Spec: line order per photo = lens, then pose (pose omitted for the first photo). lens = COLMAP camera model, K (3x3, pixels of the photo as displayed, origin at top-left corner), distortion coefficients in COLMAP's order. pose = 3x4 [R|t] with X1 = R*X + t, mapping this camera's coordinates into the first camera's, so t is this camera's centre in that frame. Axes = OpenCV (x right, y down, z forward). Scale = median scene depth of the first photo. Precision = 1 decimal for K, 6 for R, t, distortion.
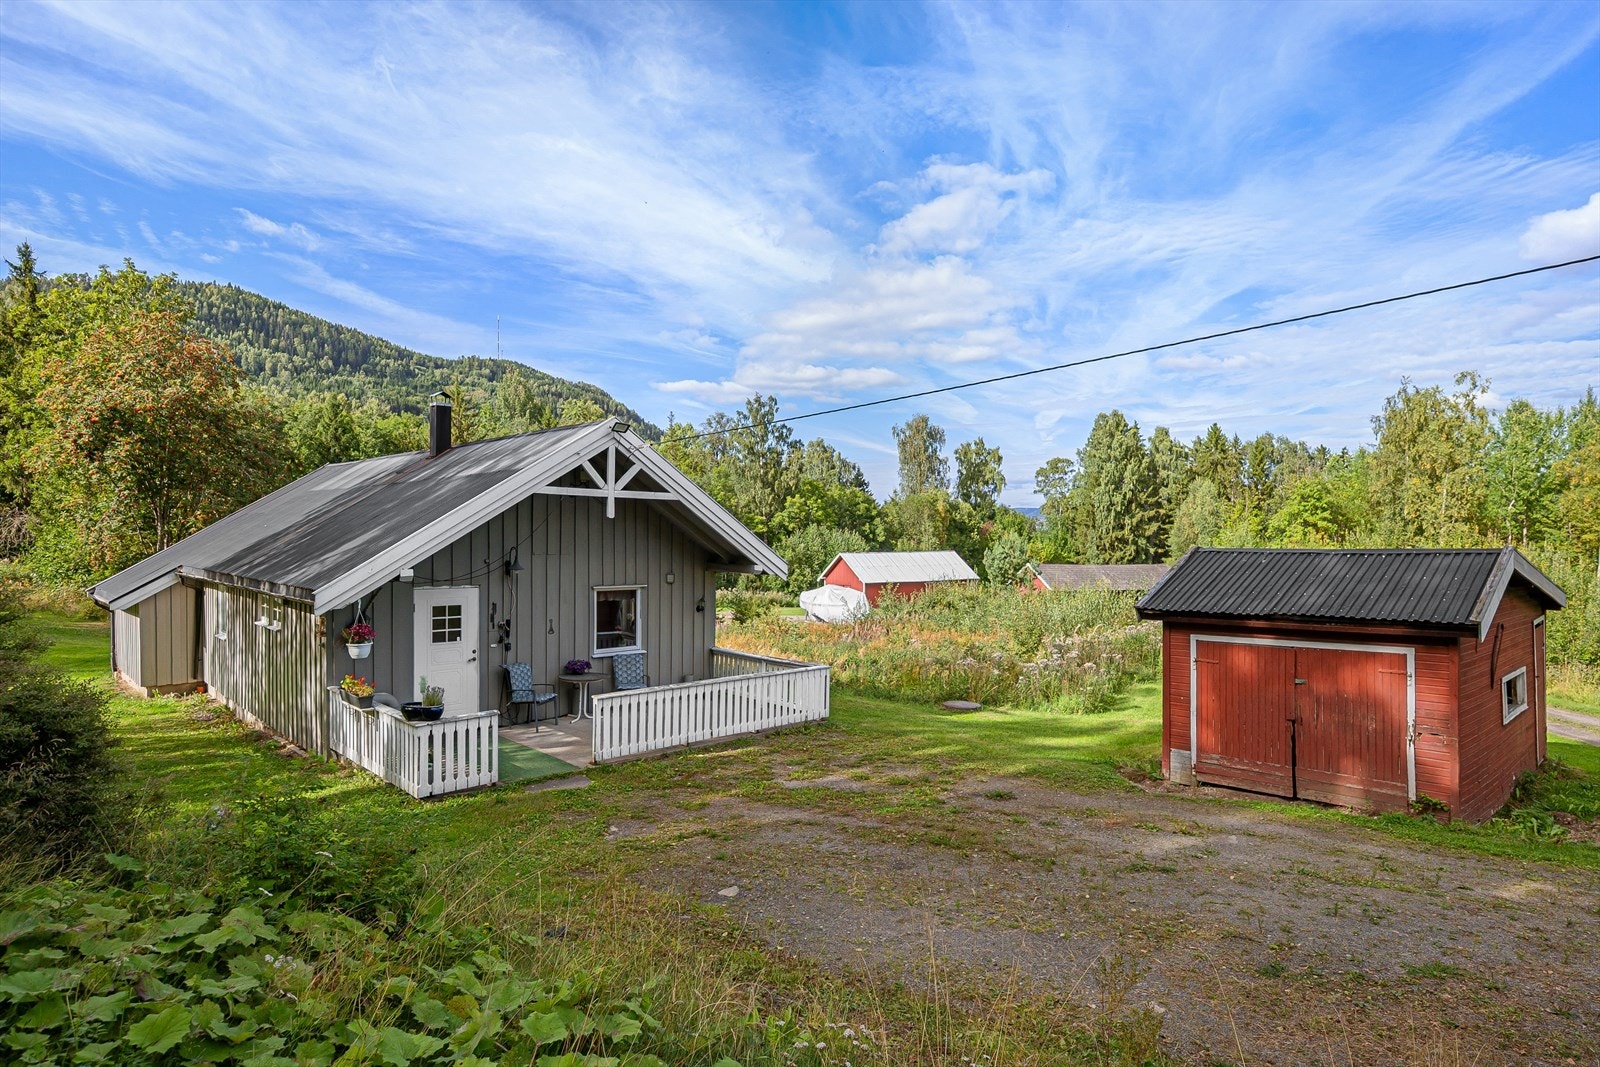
lens RADIAL K [[876.3, 0, 805.6], [0, 876.3, 565.9], [0, 0, 1]] dist [-0.001593, -0.000066]
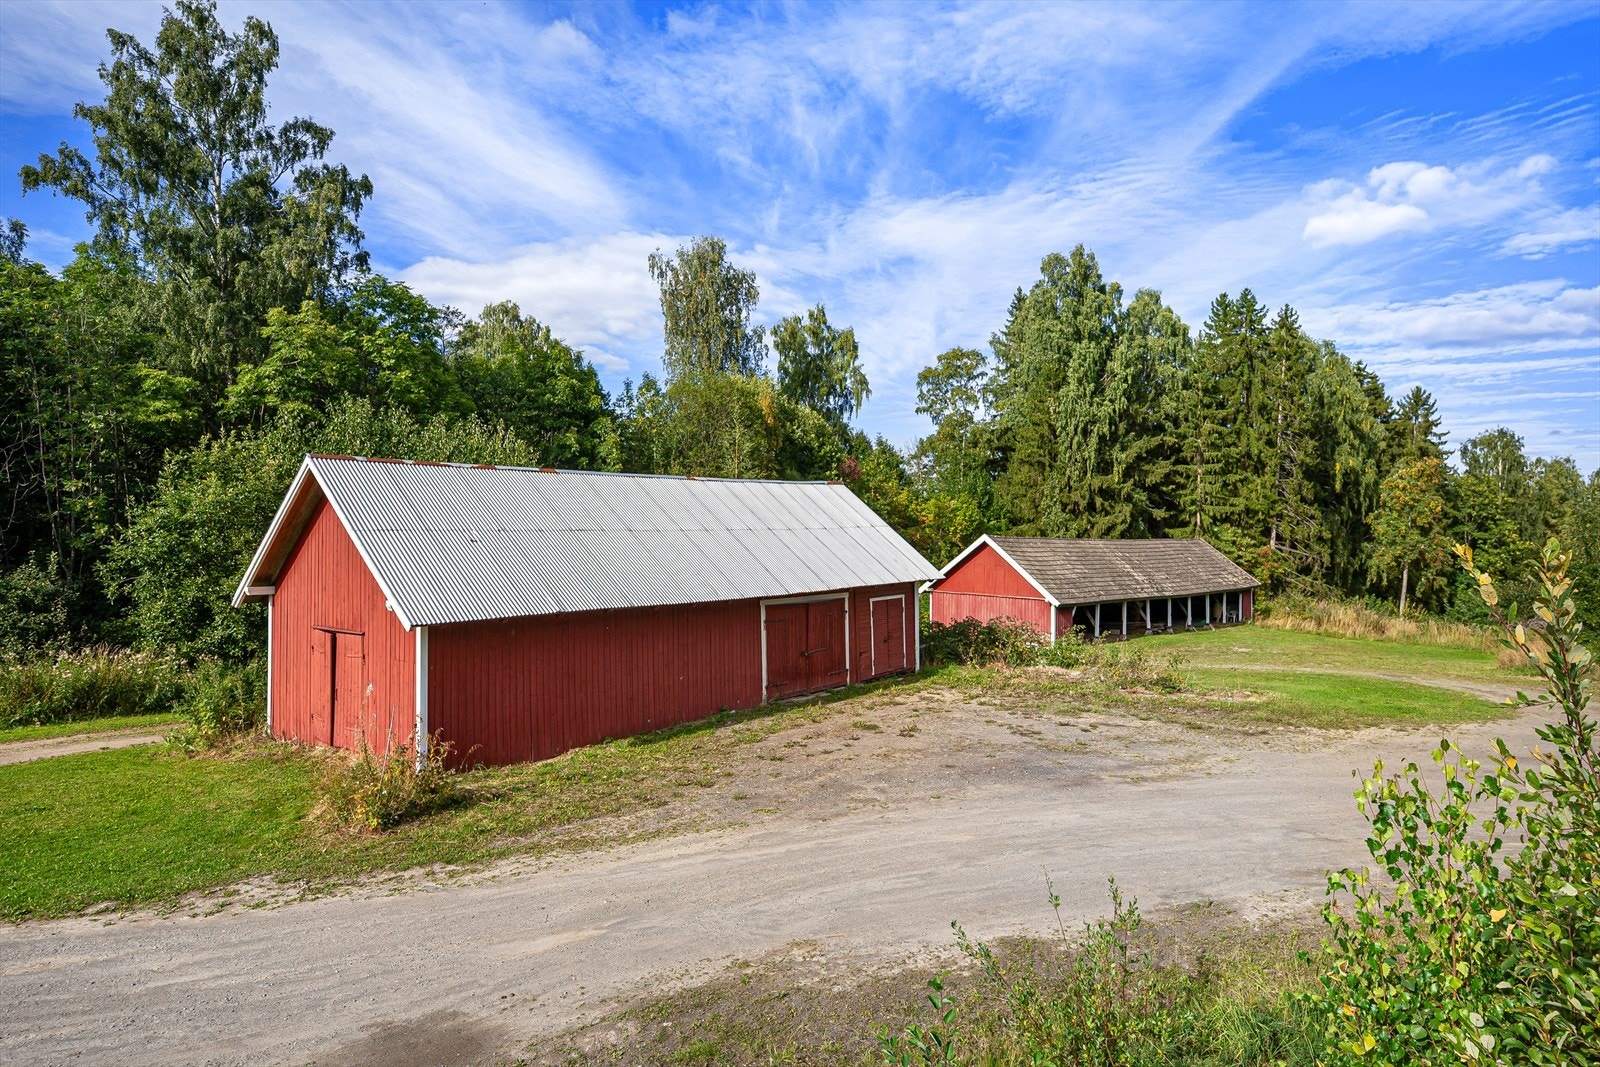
lens RADIAL K [[858.9, 0, 800.0], [0, 858.9, 533.5], [0, 0, 1]] dist [0.000762, 0.000330]
pose [[0.969577, -0.002756, 0.244771, 0.066716], [0.008828, 0.999680, -0.023714, 0.004110], [-0.244628, 0.025153, 0.969291, 0.558422]]
